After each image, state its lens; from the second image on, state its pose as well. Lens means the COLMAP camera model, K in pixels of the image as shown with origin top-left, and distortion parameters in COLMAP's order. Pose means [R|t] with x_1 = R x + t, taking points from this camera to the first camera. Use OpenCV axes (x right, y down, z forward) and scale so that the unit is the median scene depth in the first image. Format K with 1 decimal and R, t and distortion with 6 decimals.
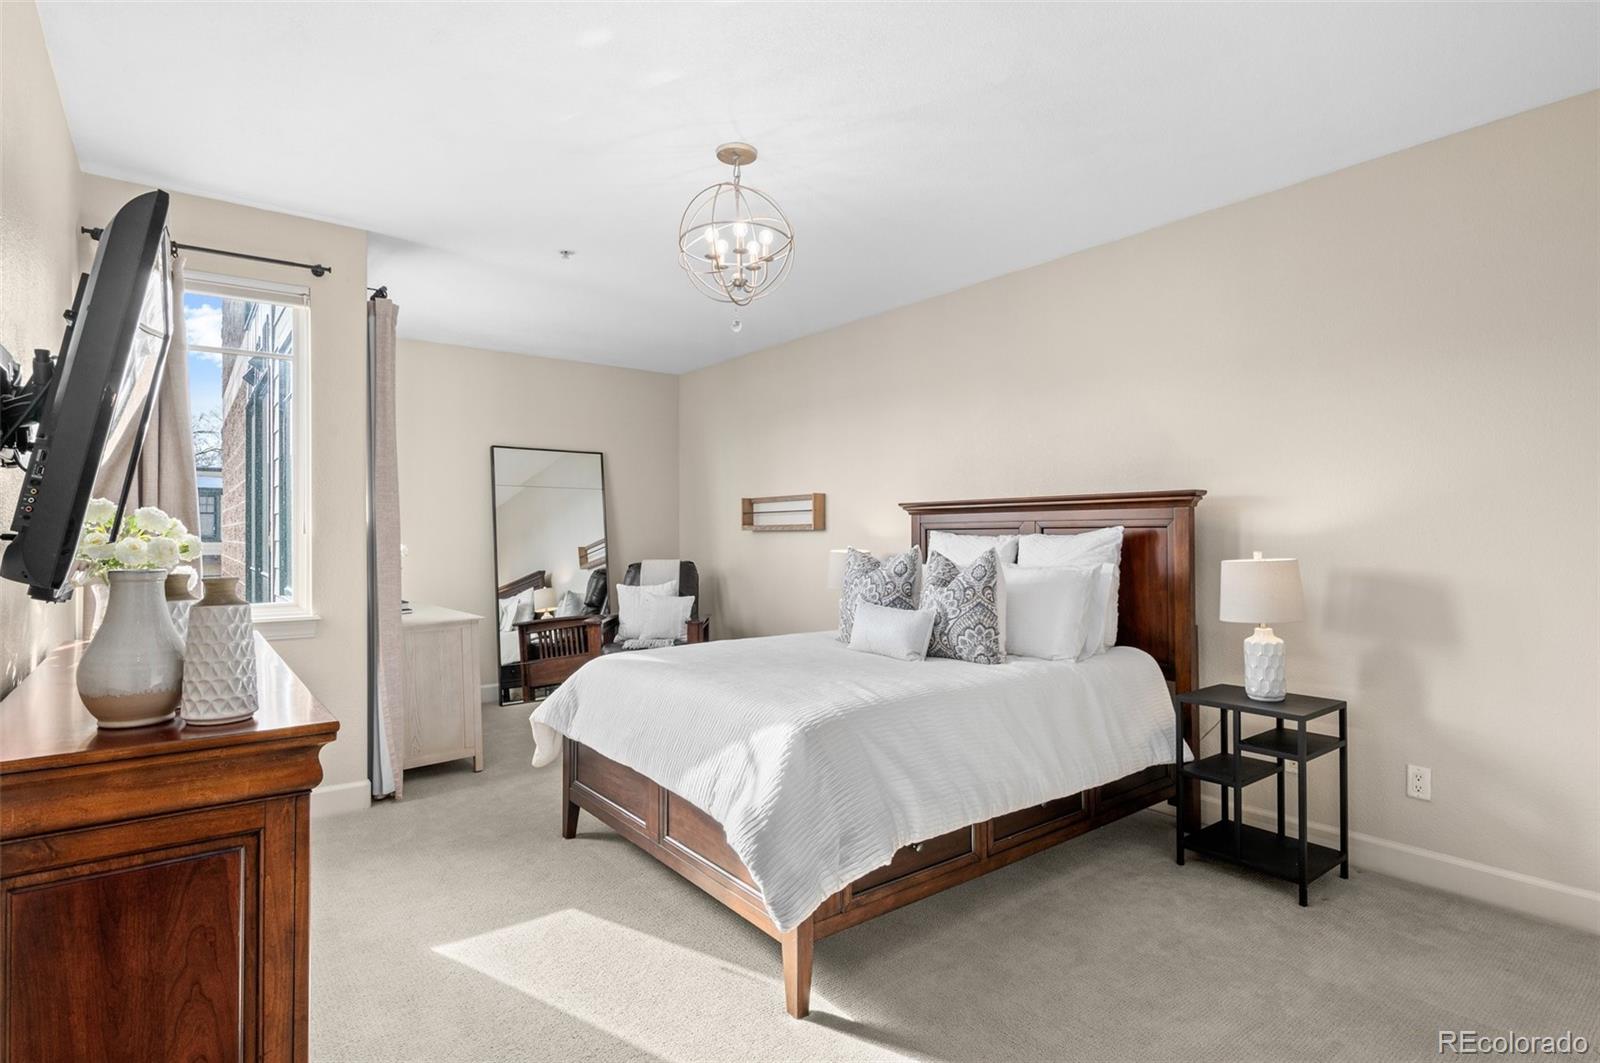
lens RADIAL K [[790.8, 0, 800.0], [0, 790.8, 531.5], [0, 0, 1]] dist [-0.021789, -0.000199]
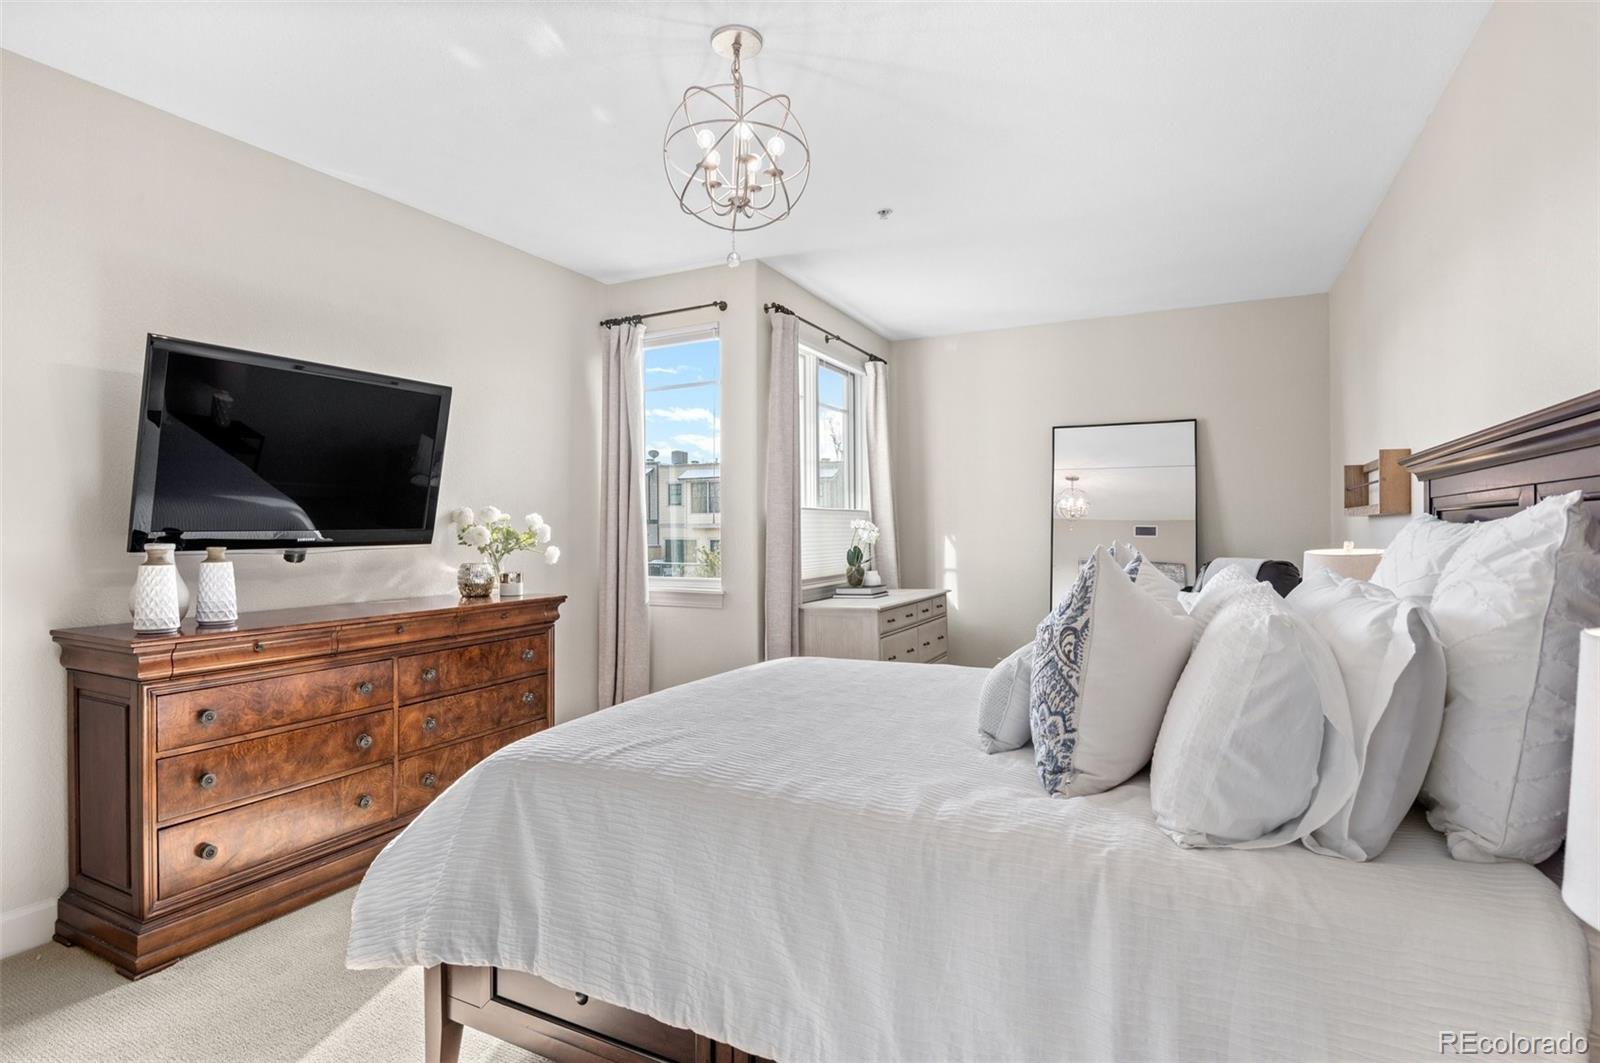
lens RADIAL K [[790.8, 0, 800.0], [0, 790.8, 531.5], [0, 0, 1]] dist [-0.021789, -0.000199]
pose [[0.401337, 0.009615, -0.915880, 0.605503], [0.000875, 0.999940, 0.010880, 0.006568], [0.915930, -0.005168, 0.401305, 0.659872]]
